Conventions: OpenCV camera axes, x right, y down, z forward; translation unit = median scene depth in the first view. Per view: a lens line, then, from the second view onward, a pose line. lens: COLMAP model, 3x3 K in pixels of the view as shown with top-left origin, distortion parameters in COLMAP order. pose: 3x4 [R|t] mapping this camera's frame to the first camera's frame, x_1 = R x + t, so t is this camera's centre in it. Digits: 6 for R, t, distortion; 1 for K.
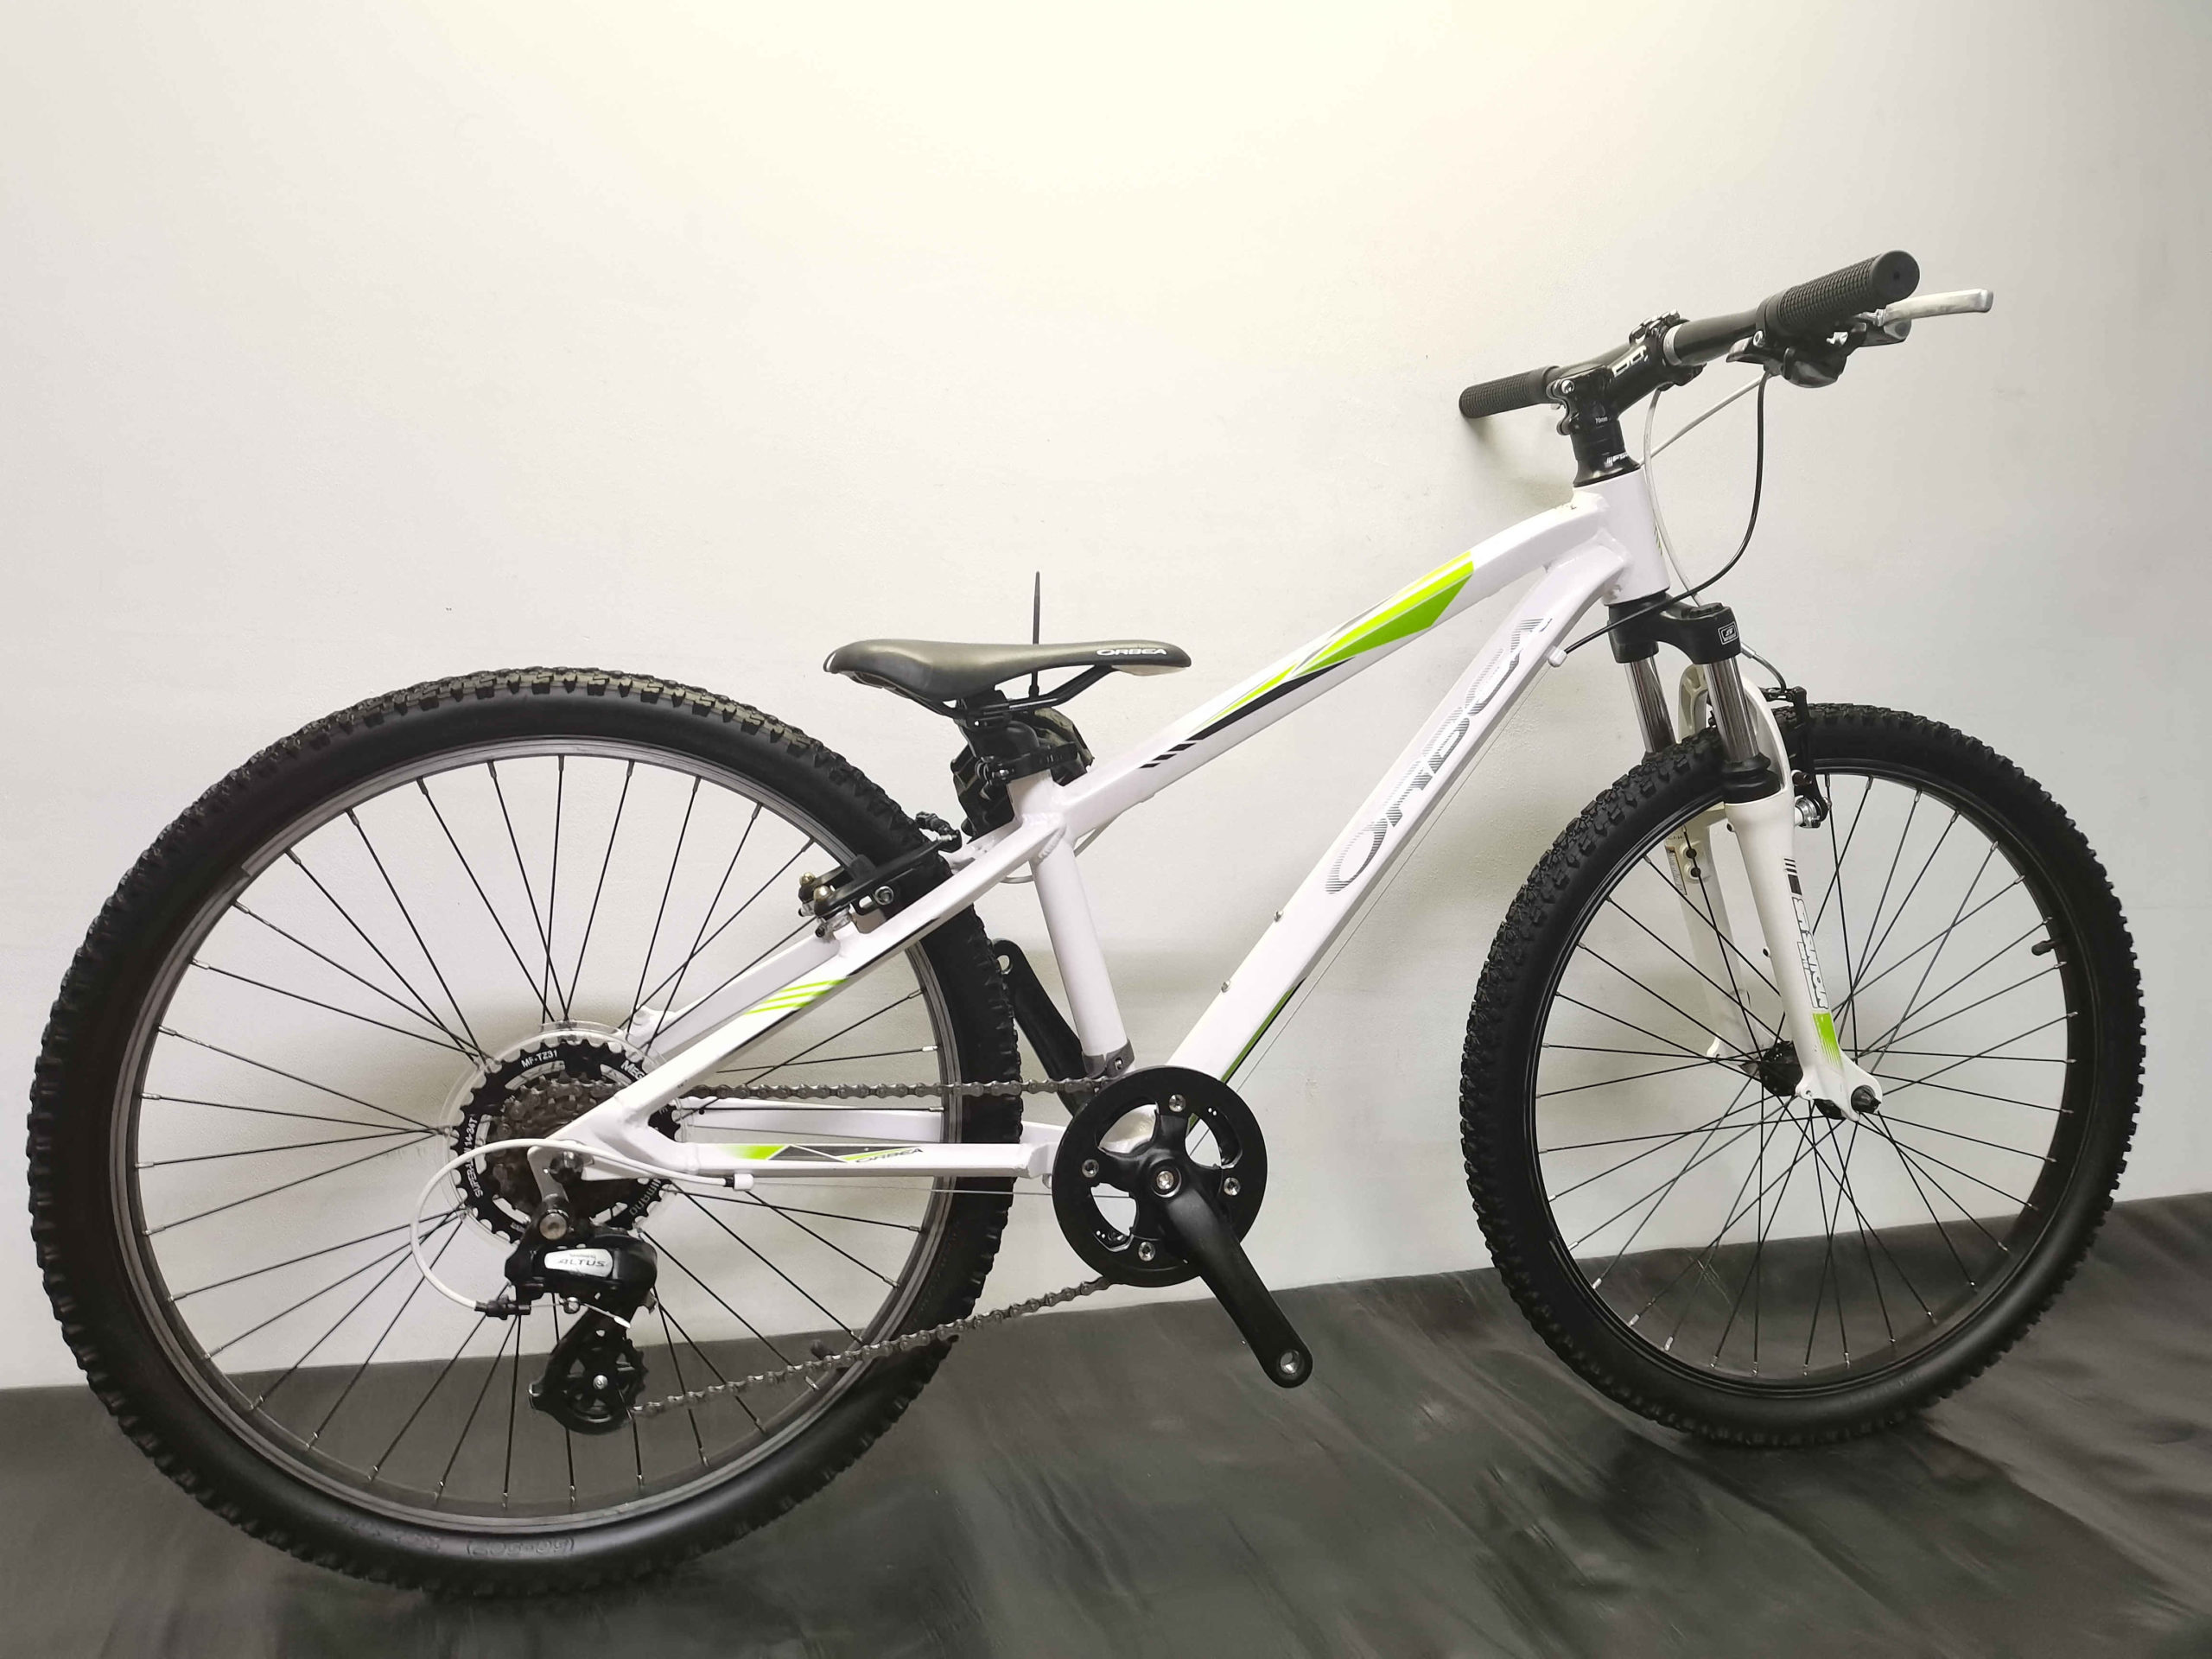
lens RADIAL K [[1698.8, 0, 1119.8], [0, 1698.8, 826.0], [0, 0, 1]] dist [0.049169, 0.005062]
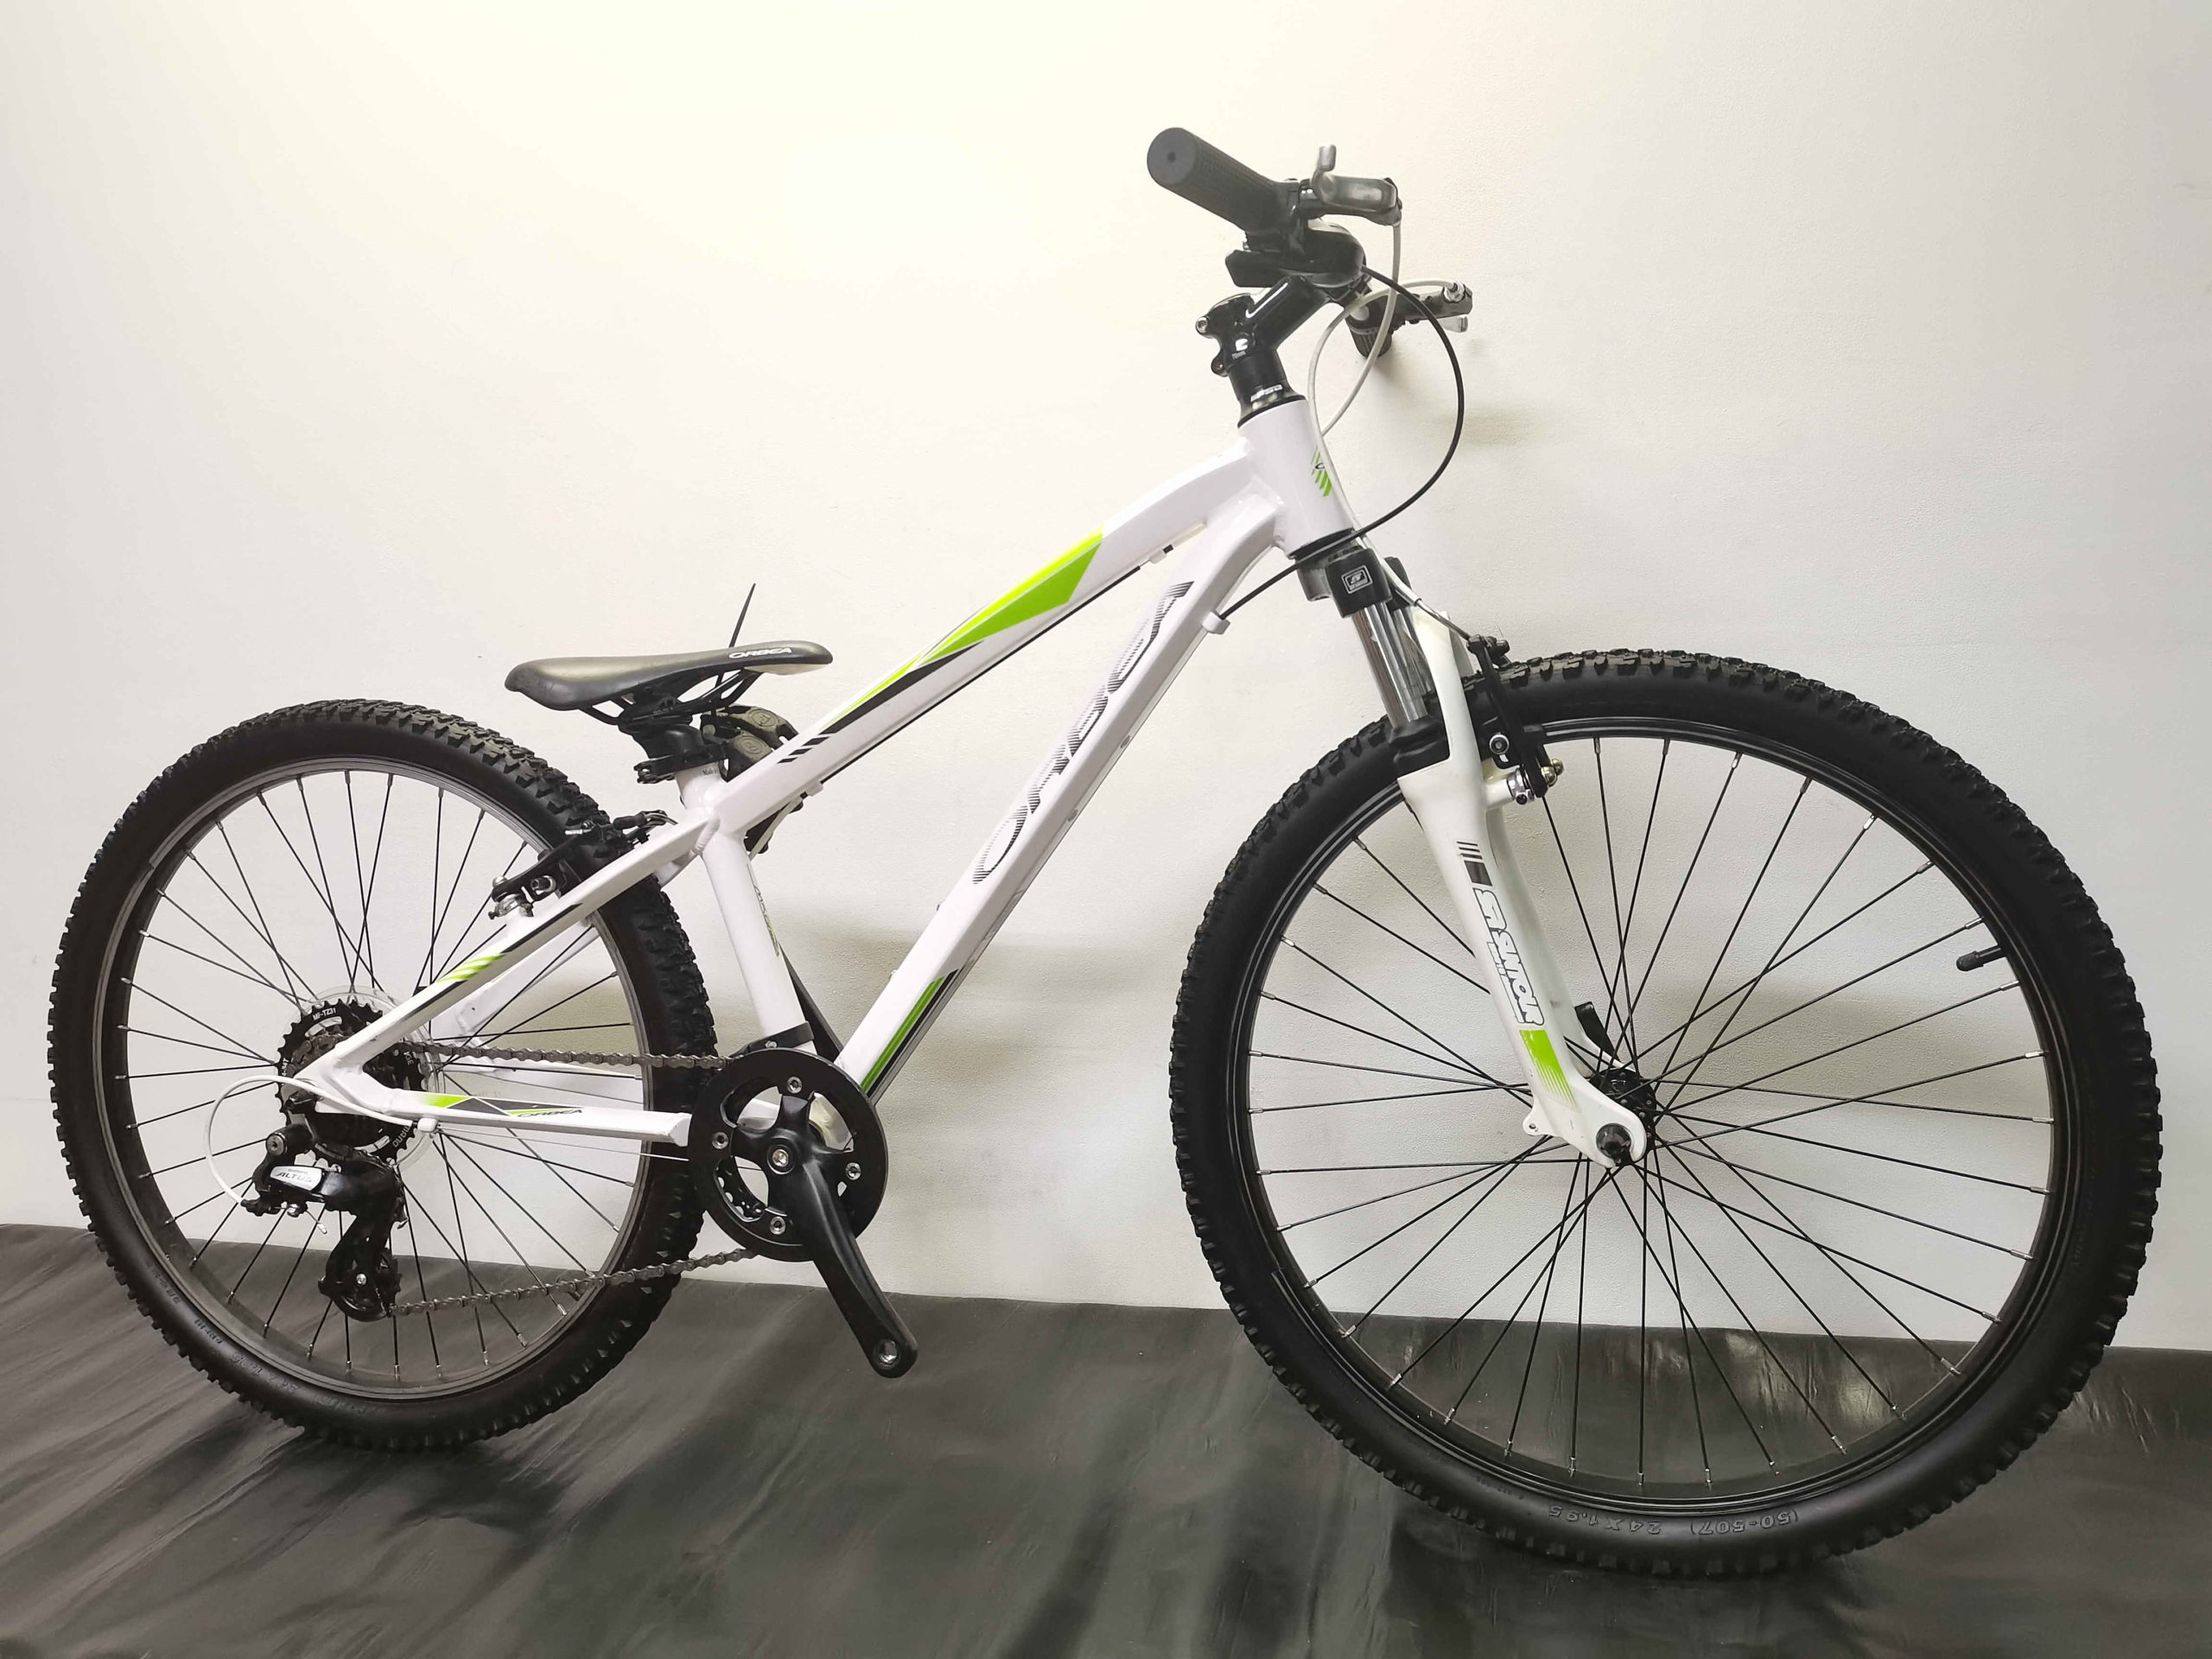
lens RADIAL K [[1698.8, 0, 1106.4], [0, 1698.8, 834.6], [0, 0, 1]] dist [0.049169, 0.005062]
pose [[0.843058, -0.018229, -0.537513, 0.767247], [0.012953, 0.999824, -0.013591, 0.027686], [0.537666, 0.004495, 0.843146, 0.233388]]
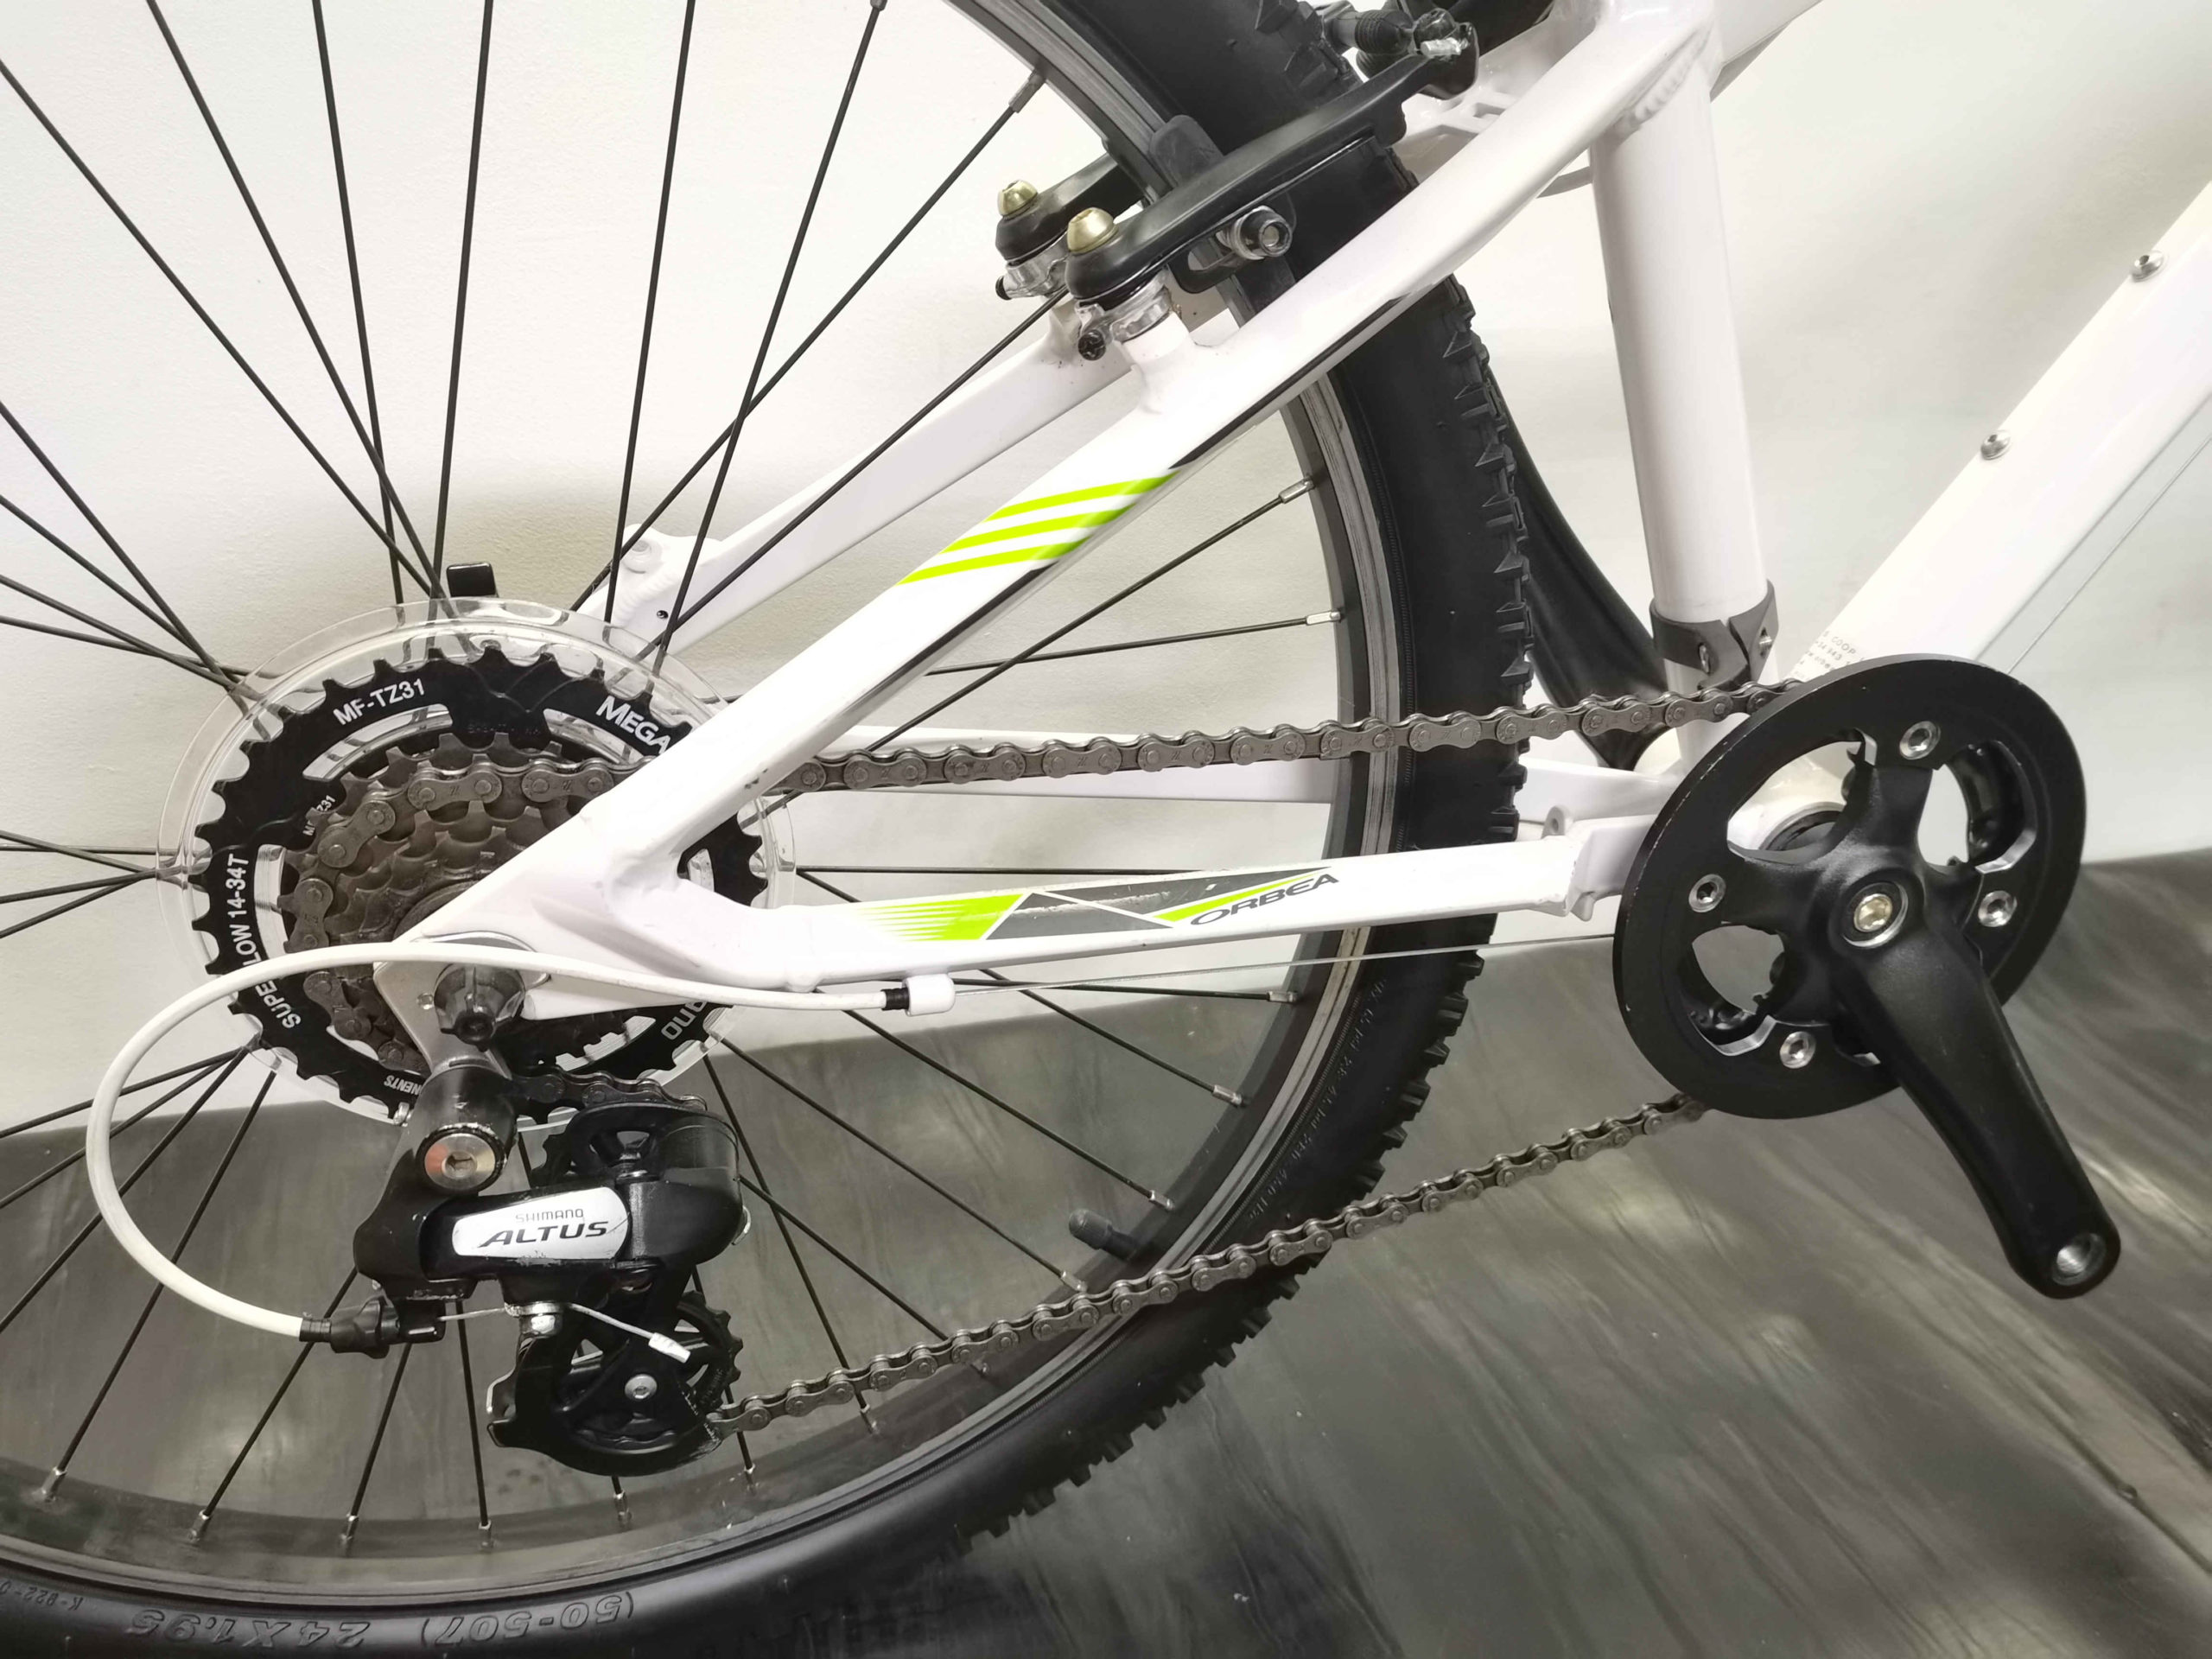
lens RADIAL K [[1698.8, 0, 1098.2], [0, 1698.8, 820.7], [0, 0, 1]] dist [0.049169, 0.005062]
pose [[0.998689, -0.007443, -0.050641, -0.149933], [0.024667, 0.936884, 0.348770, 0.029434], [0.044849, -0.349562, 0.935839, 0.599617]]
